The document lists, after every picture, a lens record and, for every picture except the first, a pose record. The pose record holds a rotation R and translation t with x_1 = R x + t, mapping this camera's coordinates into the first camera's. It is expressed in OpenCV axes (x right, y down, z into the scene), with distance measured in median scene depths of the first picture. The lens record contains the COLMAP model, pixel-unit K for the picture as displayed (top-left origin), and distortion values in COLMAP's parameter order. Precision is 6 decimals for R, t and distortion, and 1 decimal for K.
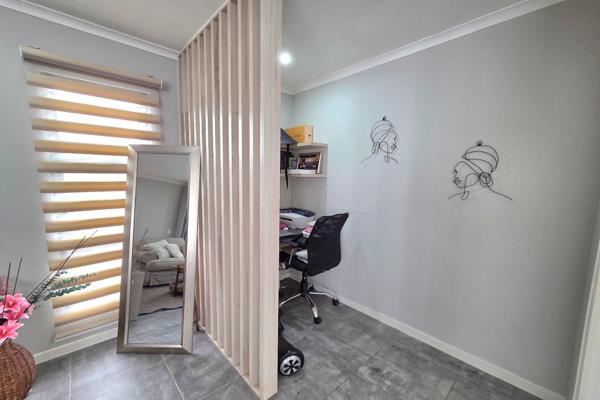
lens RADIAL K [[244.0, 0, 298.8], [0, 244.0, 206.9], [0, 0, 1]] dist [-0.000926, -0.000274]
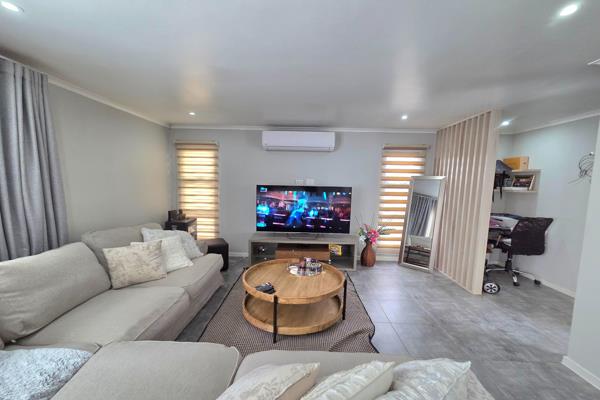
lens RADIAL K [[244.0, 0, 298.8], [0, 244.0, 206.9], [0, 0, 1]] dist [-0.000926, -0.000274]
pose [[0.718139, 0.072132, -0.692151, 0.117073], [-0.098402, 0.995145, 0.001612, 0.101742], [0.688908, 0.066951, 0.721751, -1.066391]]
